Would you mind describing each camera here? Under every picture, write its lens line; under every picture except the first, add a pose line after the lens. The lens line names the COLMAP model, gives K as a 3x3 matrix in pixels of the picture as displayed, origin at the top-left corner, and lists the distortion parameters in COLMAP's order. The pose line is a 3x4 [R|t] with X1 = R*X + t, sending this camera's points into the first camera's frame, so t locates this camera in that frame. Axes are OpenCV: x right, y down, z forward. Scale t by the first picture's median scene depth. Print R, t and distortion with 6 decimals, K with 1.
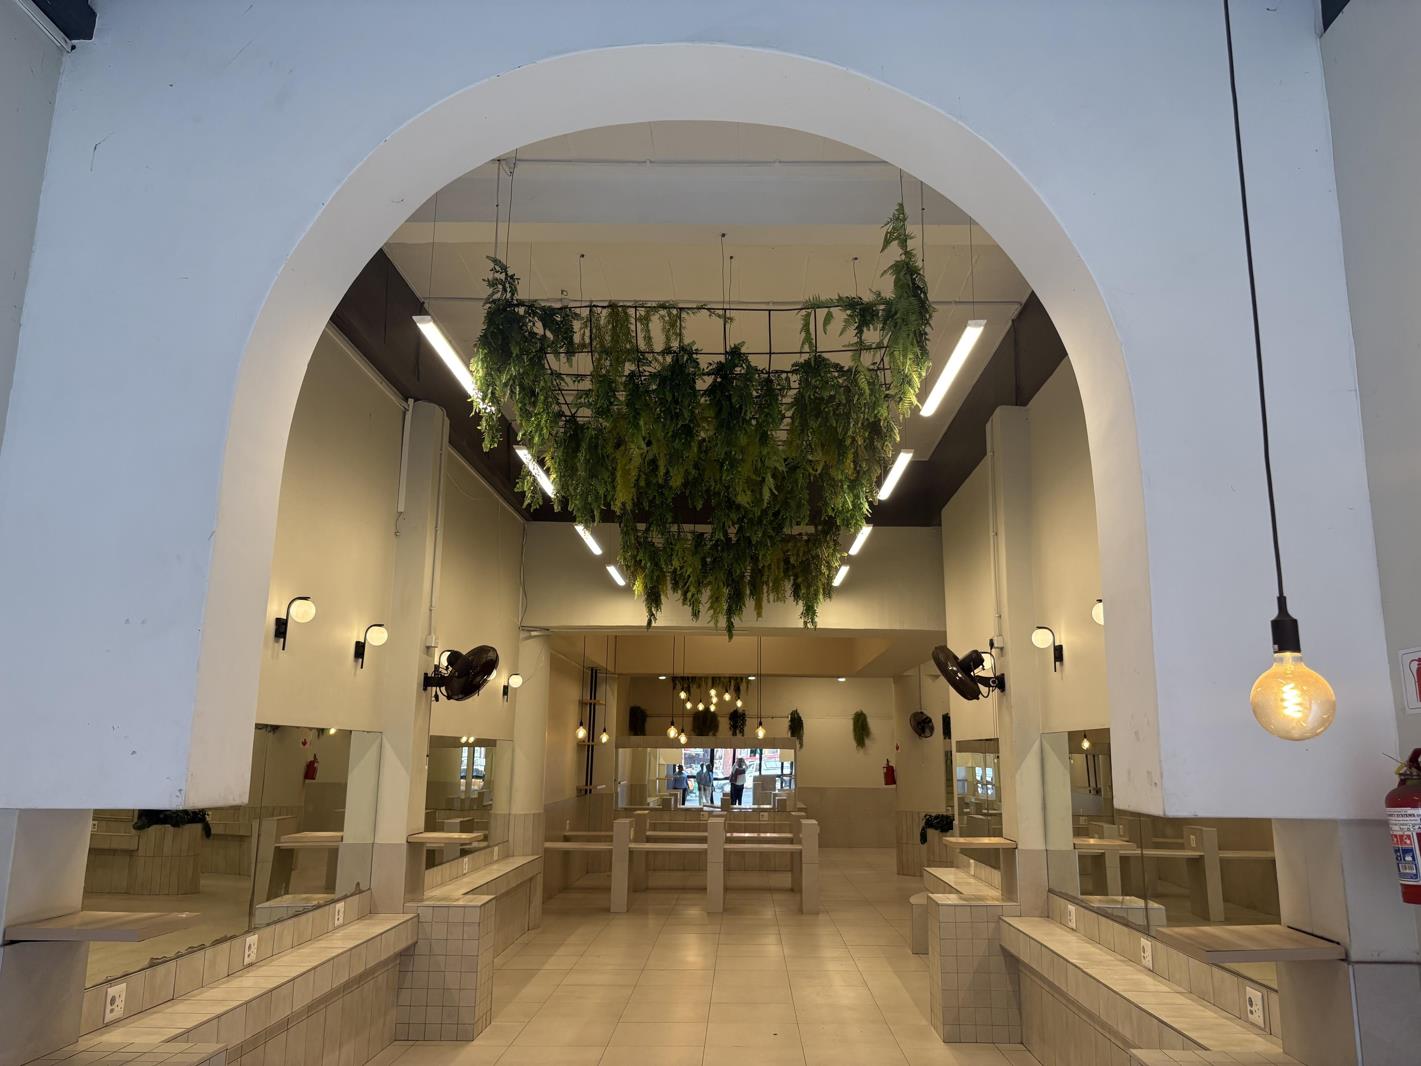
lens RADIAL K [[1065.0, 0, 719.2], [0, 1065.0, 536.5], [0, 0, 1]] dist [0.009772, -0.022361]
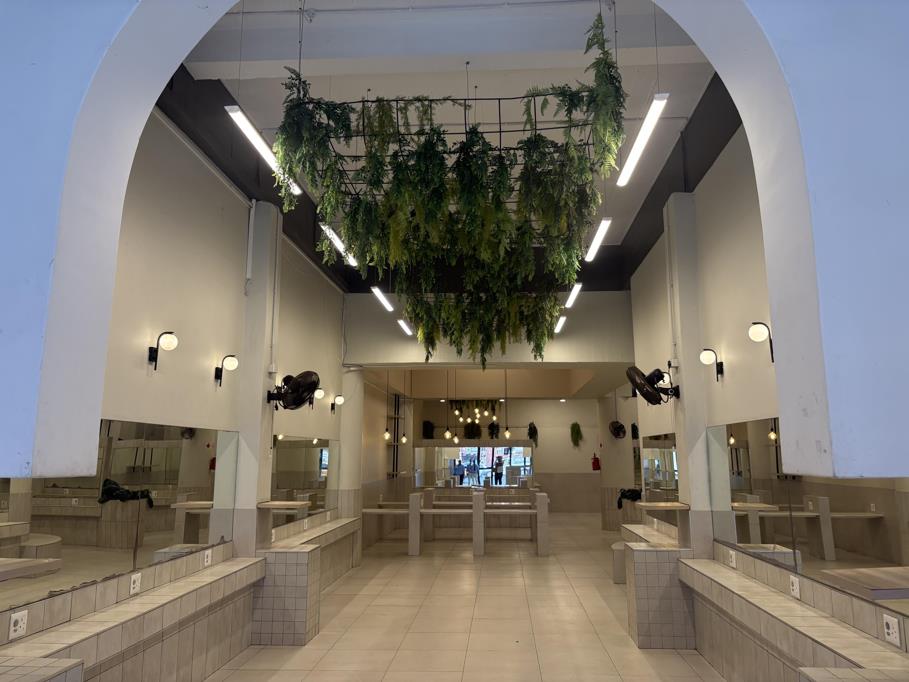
lens RADIAL K [[681.3, 0, 447.1], [0, 681.3, 334.0], [0, 0, 1]] dist [0.009772, -0.022361]
pose [[0.998413, -0.019027, -0.053007, 0.015117], [0.020409, 0.999462, 0.025662, 0.035105], [0.052491, -0.026703, 0.998264, 0.105277]]
